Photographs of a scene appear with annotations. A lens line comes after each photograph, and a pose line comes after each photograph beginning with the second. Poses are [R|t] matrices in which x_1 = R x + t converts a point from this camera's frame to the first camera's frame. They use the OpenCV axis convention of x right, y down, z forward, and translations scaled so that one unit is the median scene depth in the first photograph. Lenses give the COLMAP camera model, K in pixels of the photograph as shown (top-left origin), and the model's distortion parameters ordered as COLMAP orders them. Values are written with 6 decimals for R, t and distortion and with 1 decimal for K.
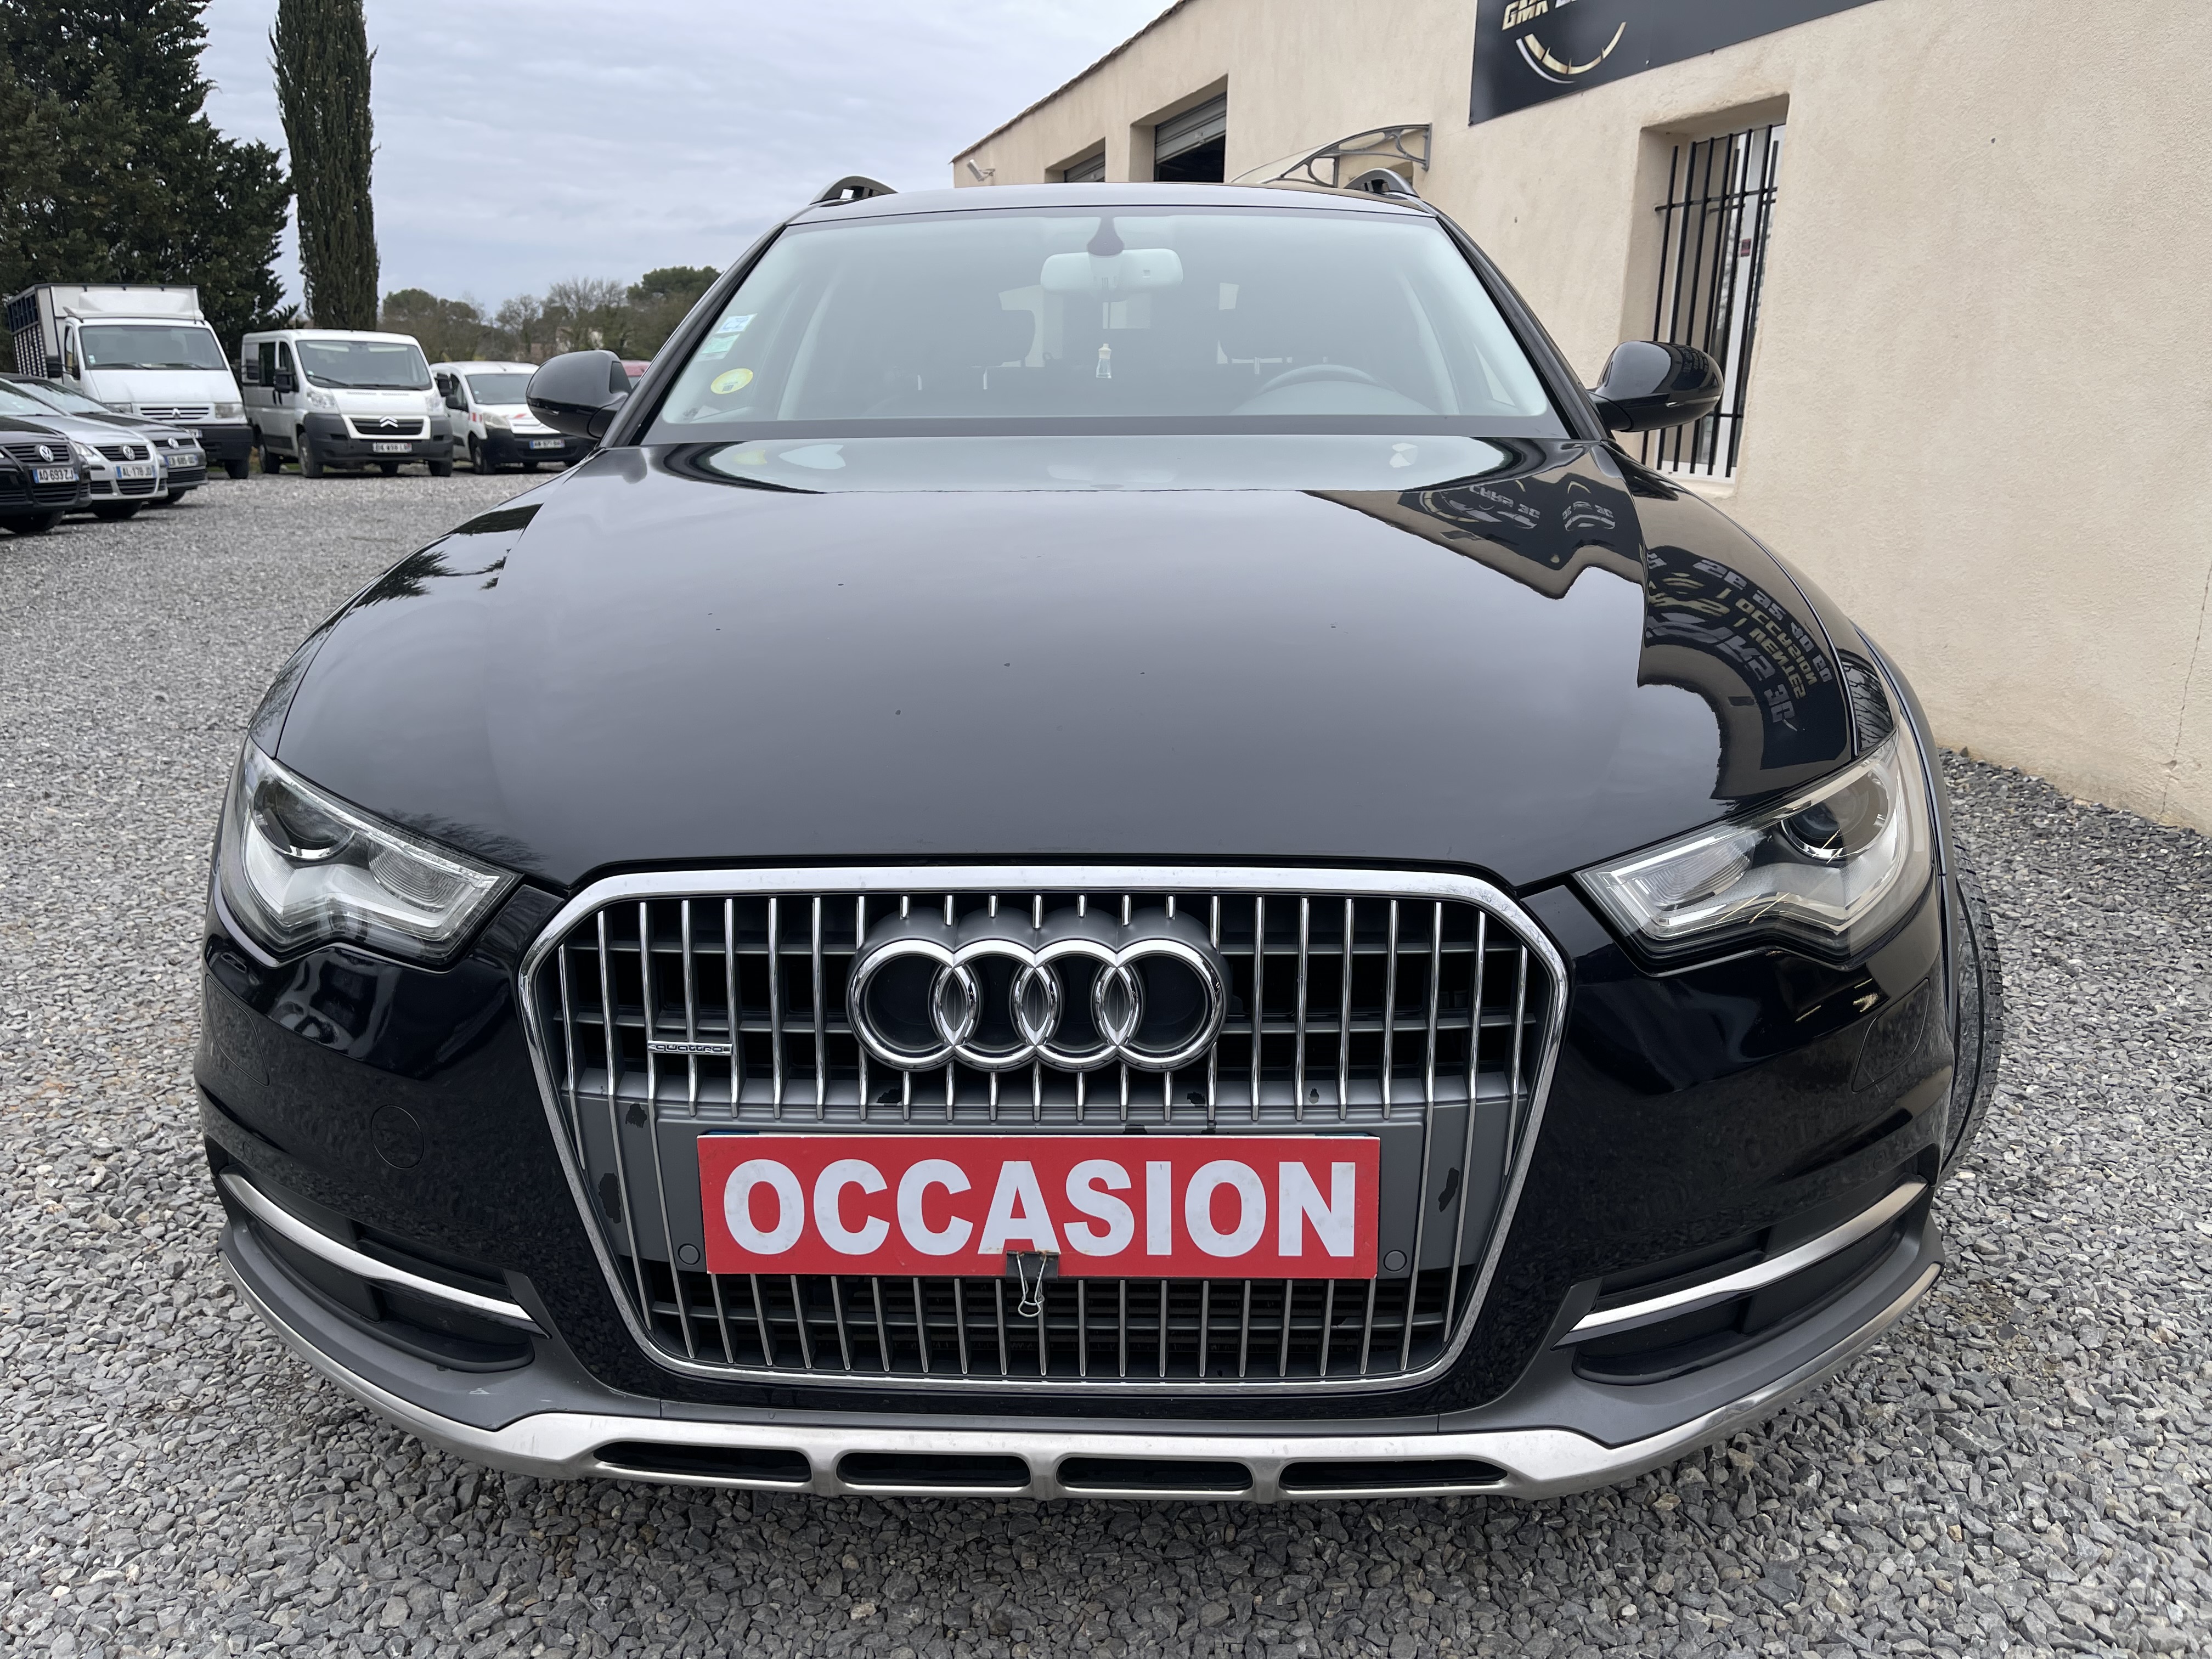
lens RADIAL K [[1674.7, 0, 1106.0], [0, 1674.7, 829.5], [0, 0, 1]] dist [0.106172, -0.161406]
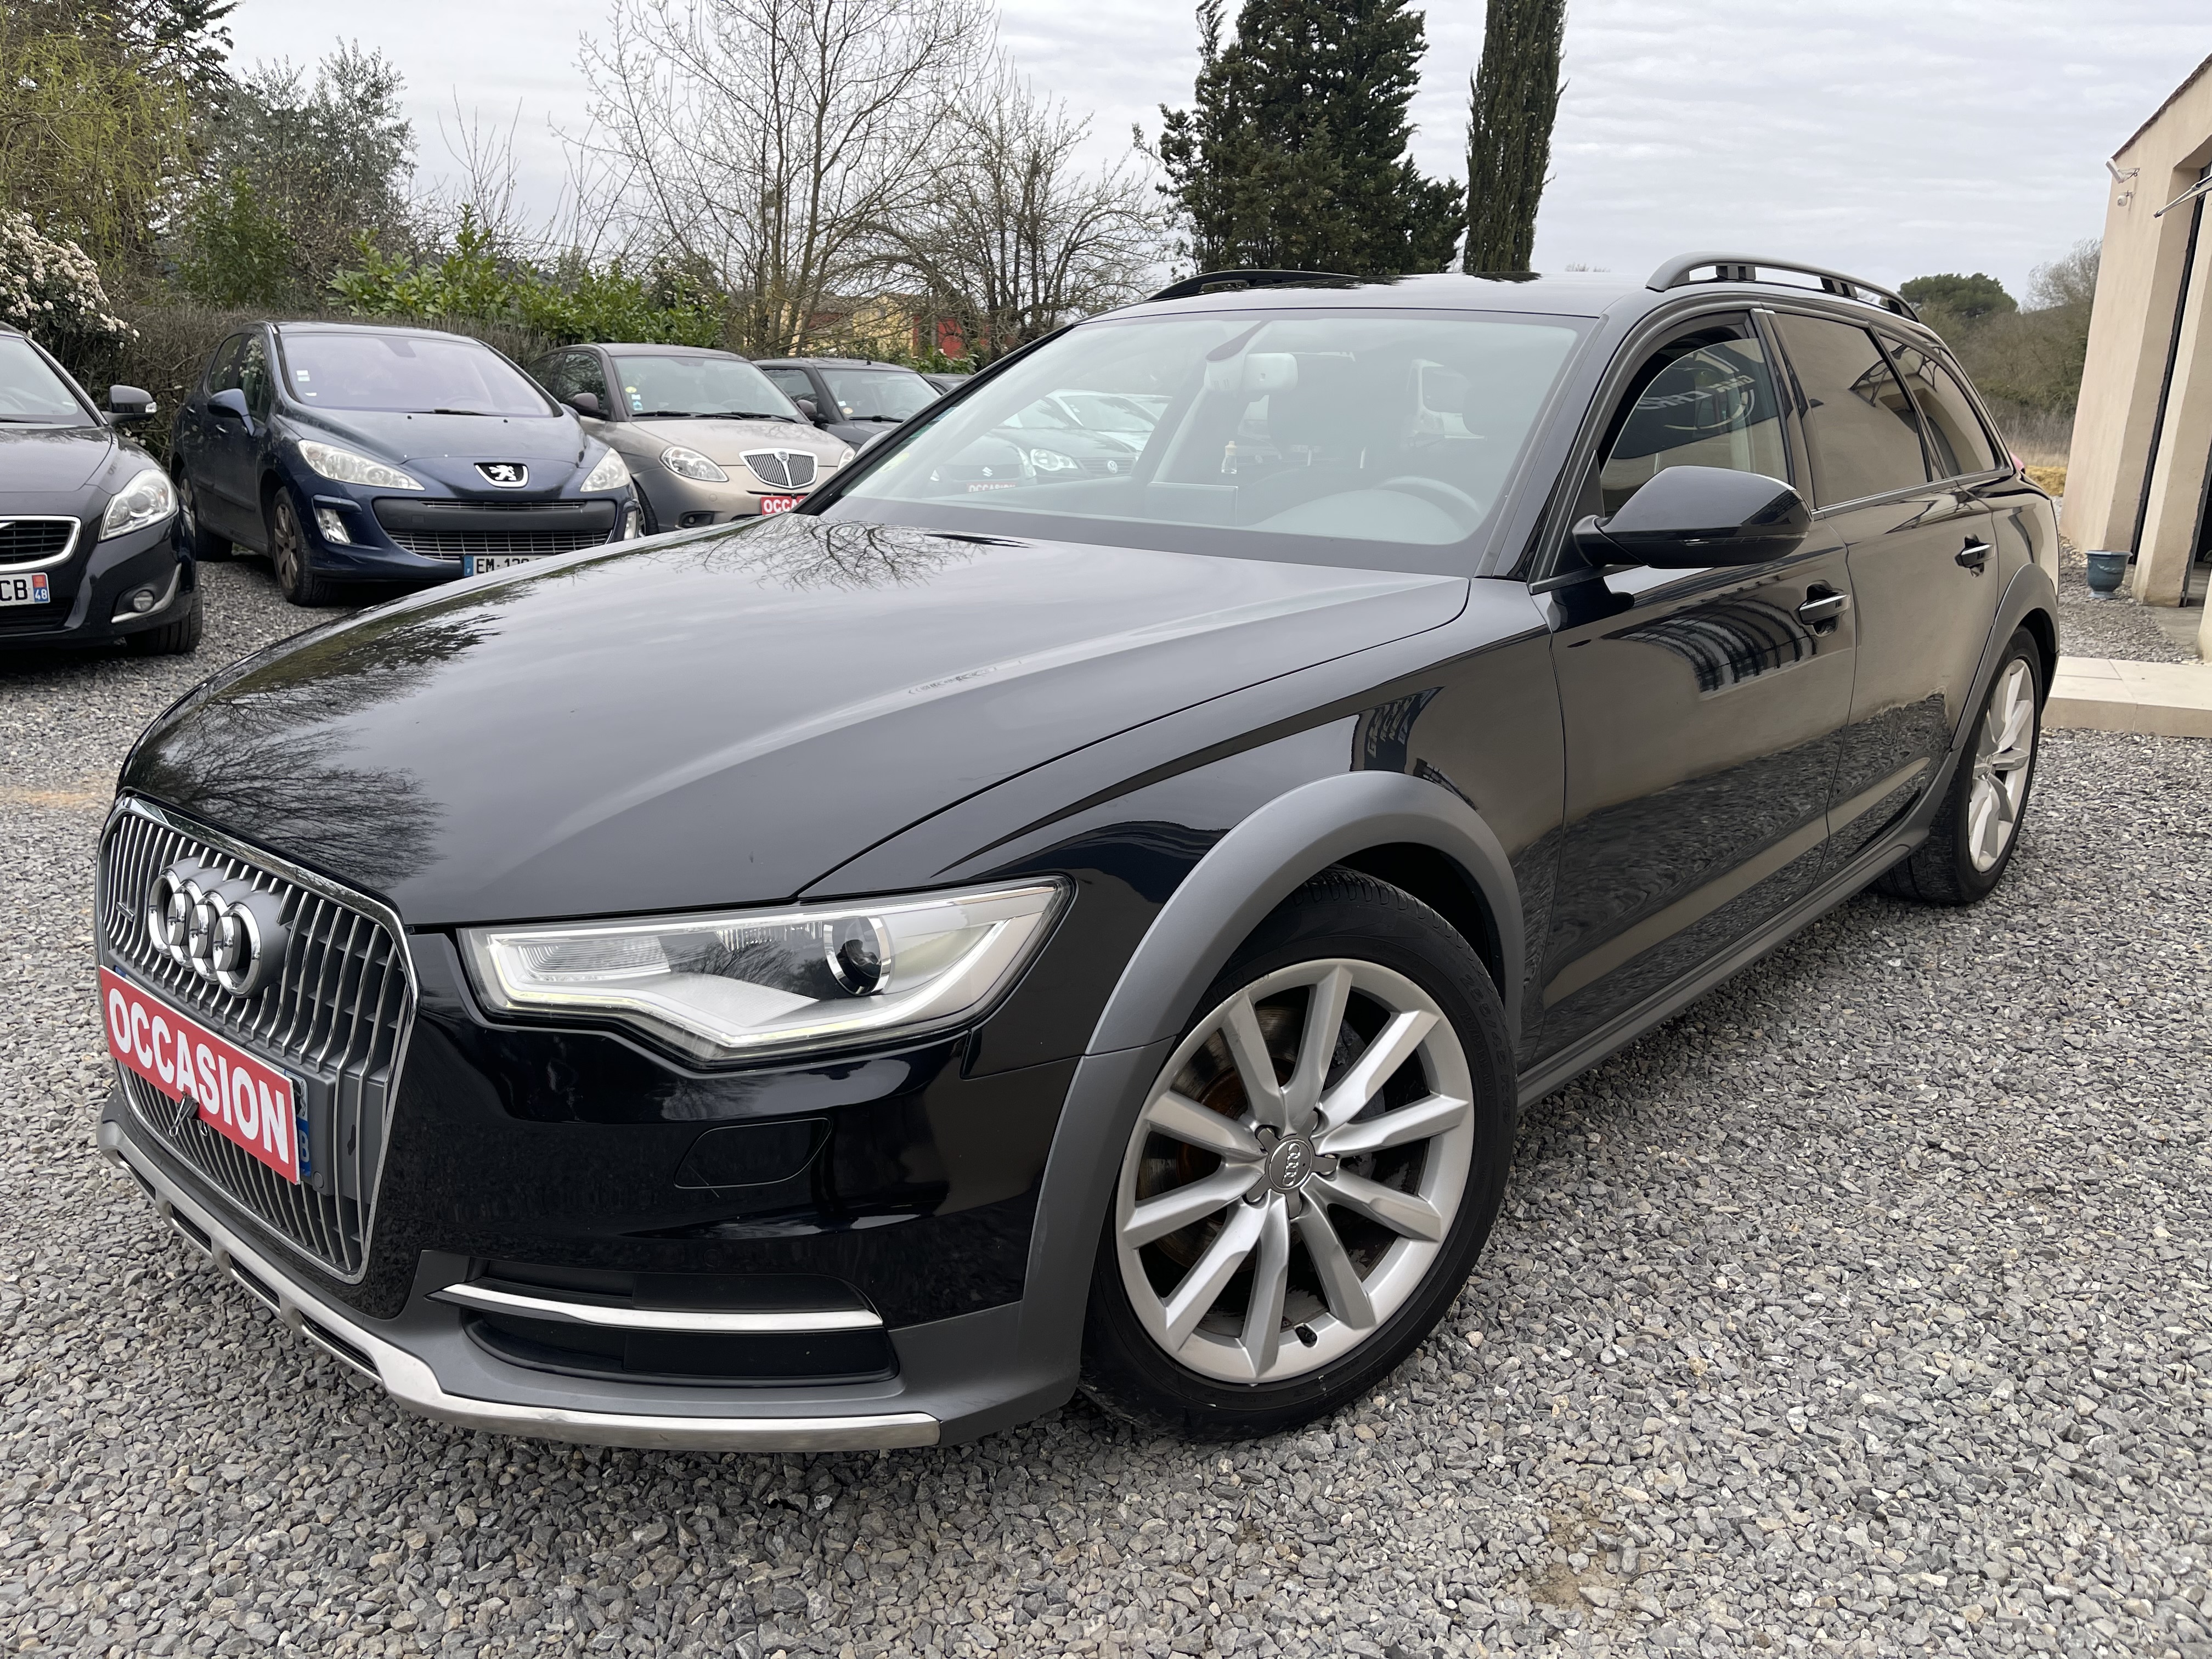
lens RADIAL K [[1776.3, 0, 1106.0], [0, 1776.3, 829.5], [0, 0, 1]] dist [0.060337, -0.074951]
pose [[0.744050, 0.179277, -0.643621, 0.150702], [-0.189157, 0.980438, 0.054423, -0.021404], [0.640788, 0.081252, 0.763406, 0.028846]]
